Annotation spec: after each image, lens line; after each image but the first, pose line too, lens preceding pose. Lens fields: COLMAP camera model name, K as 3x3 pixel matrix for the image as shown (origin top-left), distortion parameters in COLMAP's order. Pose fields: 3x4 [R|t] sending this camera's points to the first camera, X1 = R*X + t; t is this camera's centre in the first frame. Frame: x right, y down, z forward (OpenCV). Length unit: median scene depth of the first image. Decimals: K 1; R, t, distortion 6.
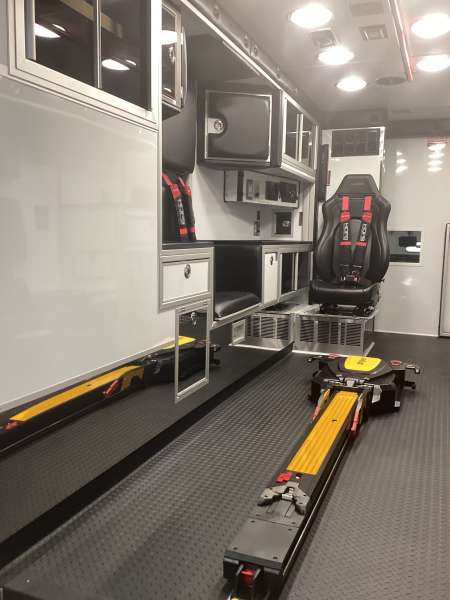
lens RADIAL K [[532.9, 0, 225.0], [0, 532.9, 300.0], [0, 0, 1]] dist [0.095355, -0.205449]
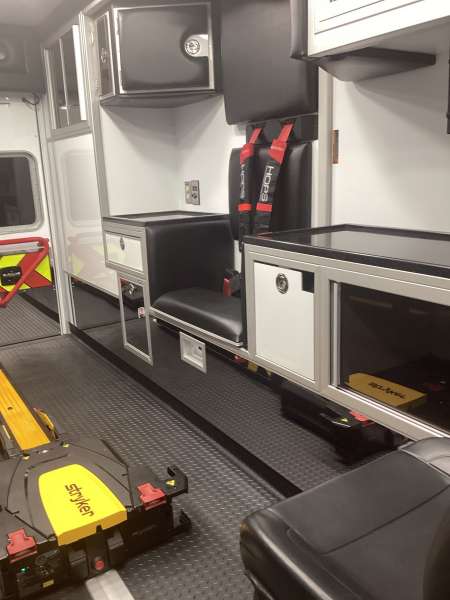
lens RADIAL K [[532.9, 0, 225.0], [0, 532.9, 300.0], [0, 0, 1]] dist [0.095355, -0.205449]
pose [[-0.579020, 0.192444, -0.792276, 0.428269], [-0.077783, 0.954273, 0.288639, -0.168064], [0.811595, 0.228754, -0.537574, 1.072350]]
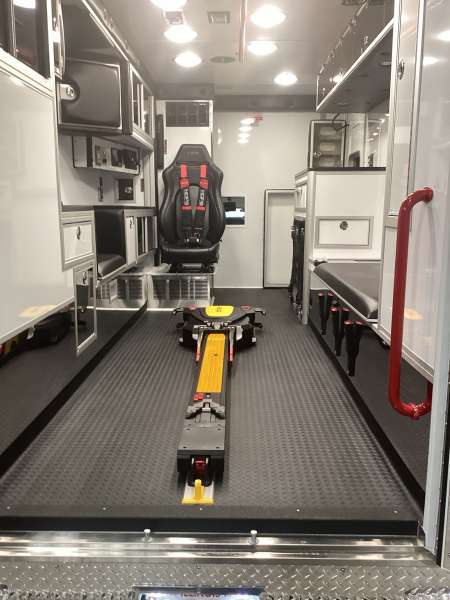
lens RADIAL K [[532.9, 0, 225.0], [0, 532.9, 300.0], [0, 0, 1]] dist [0.095355, -0.205449]
pose [[0.934913, -0.076318, 0.346572, -0.106080], [0.056596, 0.996167, 0.066692, 0.014888], [-0.350334, -0.042736, 0.935649, -0.065566]]
